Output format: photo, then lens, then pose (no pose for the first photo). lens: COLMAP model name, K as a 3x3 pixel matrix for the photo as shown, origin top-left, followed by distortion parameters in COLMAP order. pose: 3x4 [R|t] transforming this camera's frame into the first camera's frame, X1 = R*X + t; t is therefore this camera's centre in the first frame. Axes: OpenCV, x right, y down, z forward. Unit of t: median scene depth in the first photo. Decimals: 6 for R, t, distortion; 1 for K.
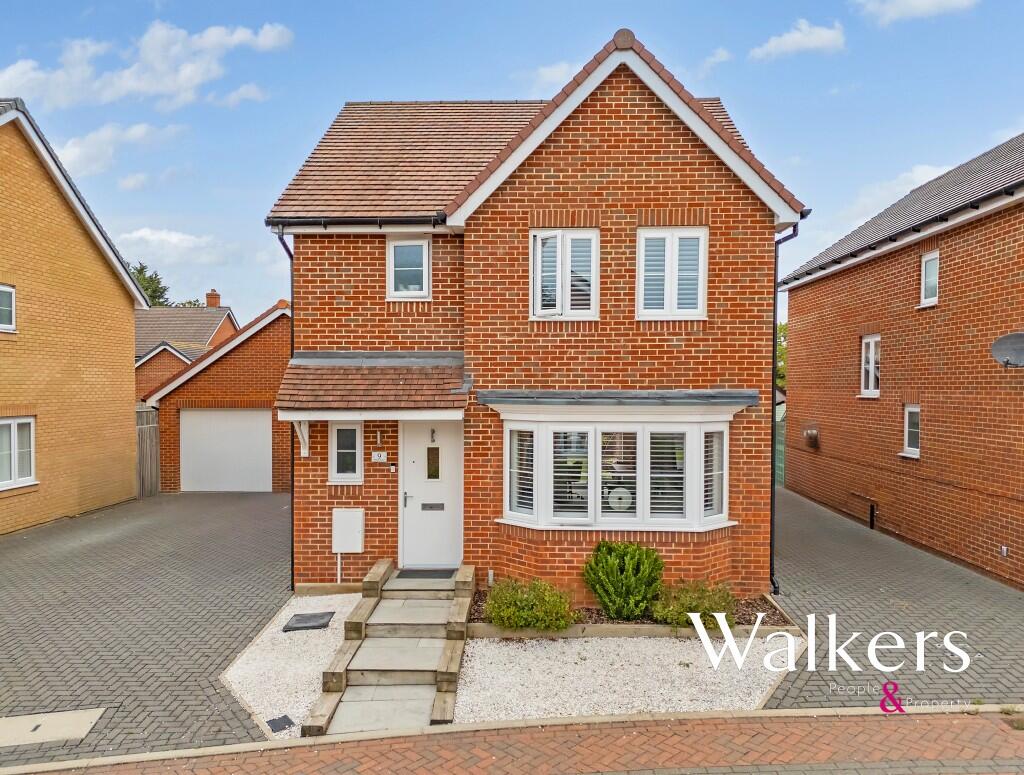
lens RADIAL K [[780.3, 0, 513.1], [0, 780.3, 380.3], [0, 0, 1]] dist [0.121909, -0.153027]
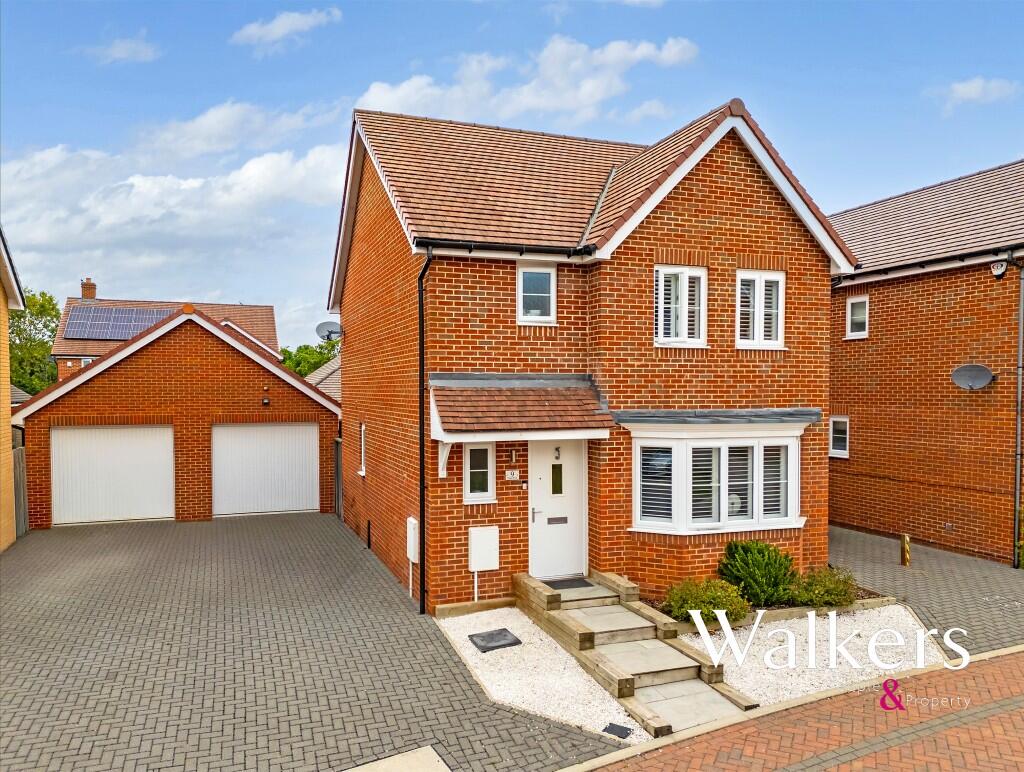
lens RADIAL K [[770.6, 0, 512.0], [0, 770.6, 386.0], [0, 0, 1]] dist [0.117073, -0.154194]
pose [[0.927076, 0.001359, 0.374871, -0.577231], [-0.001526, 0.999999, 0.000146, -0.021144], [-0.374871, -0.000707, 0.927077, 0.057840]]
